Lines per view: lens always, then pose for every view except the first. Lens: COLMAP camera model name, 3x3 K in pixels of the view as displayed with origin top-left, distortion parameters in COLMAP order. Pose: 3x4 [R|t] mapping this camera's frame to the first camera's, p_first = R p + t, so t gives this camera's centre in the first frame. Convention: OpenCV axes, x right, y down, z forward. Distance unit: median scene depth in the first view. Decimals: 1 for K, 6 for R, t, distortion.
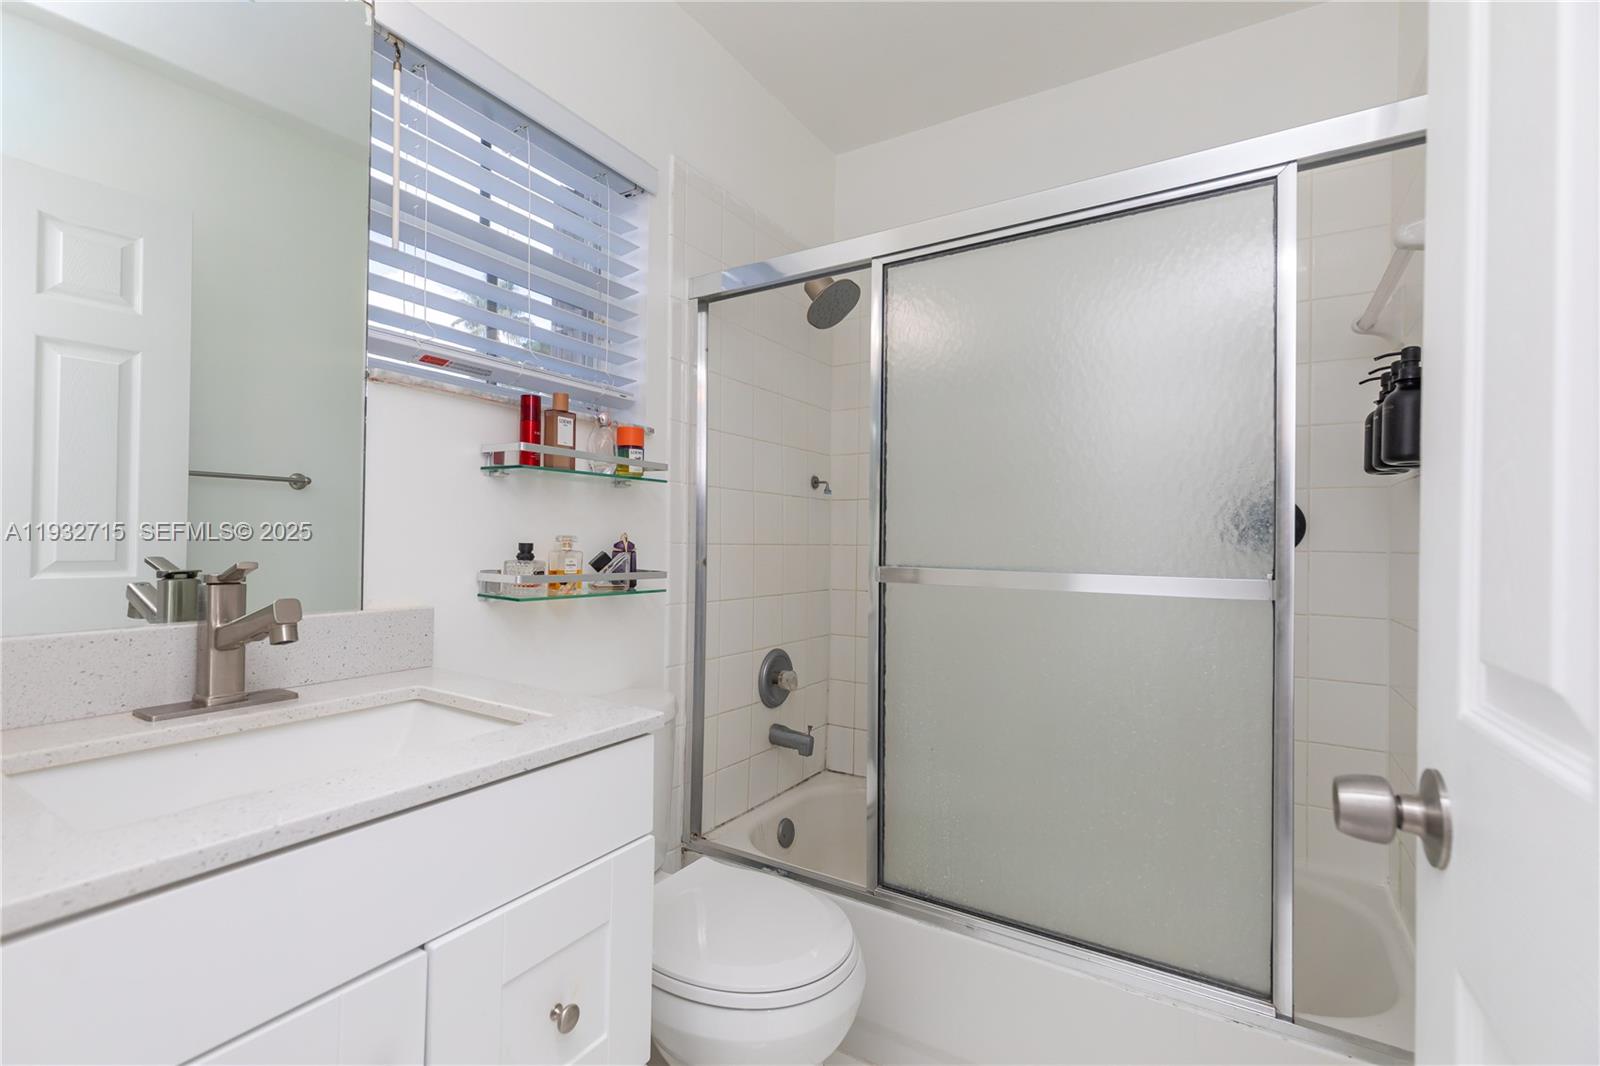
lens RADIAL K [[747.6, 0, 778.5], [0, 747.6, 537.4], [0, 0, 1]] dist [0.014447, -0.005117]
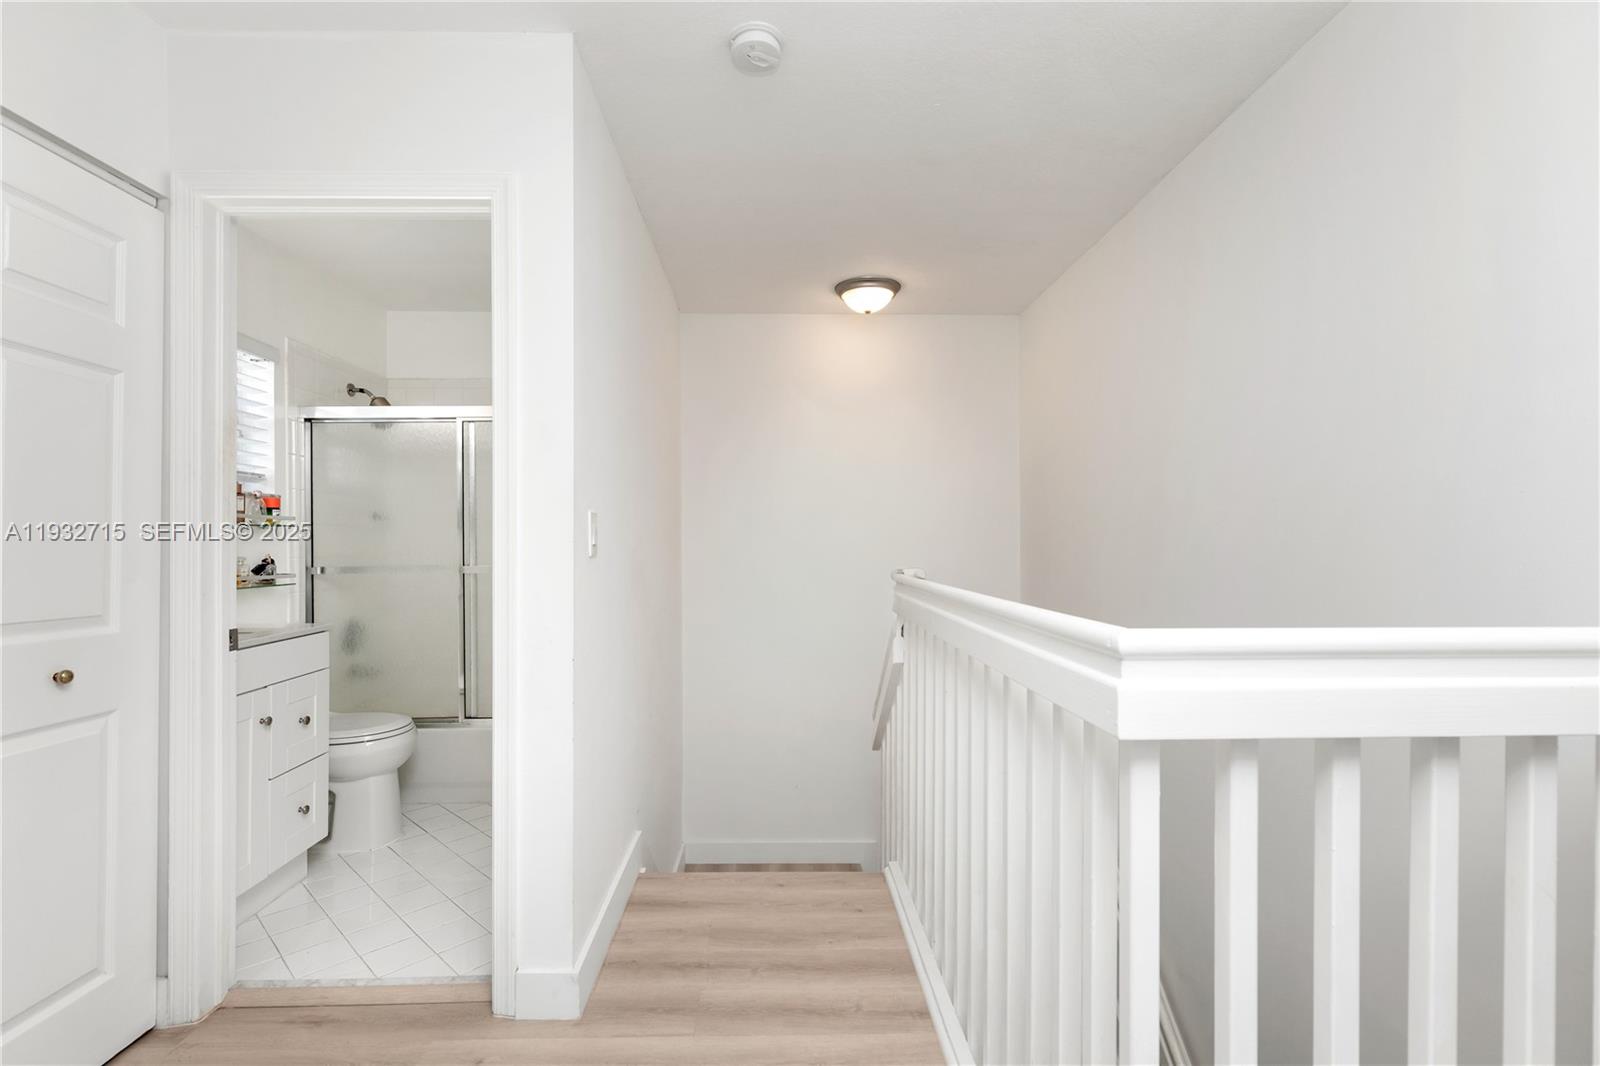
lens RADIAL K [[747.6, 0, 778.5], [0, 747.6, 537.4], [0, 0, 1]] dist [0.014447, -0.005117]
pose [[0.843051, -0.009450, 0.537751, -0.140945], [0.005132, 0.999941, 0.009526, -0.059390], [-0.537809, -0.005271, 0.843050, -1.287198]]
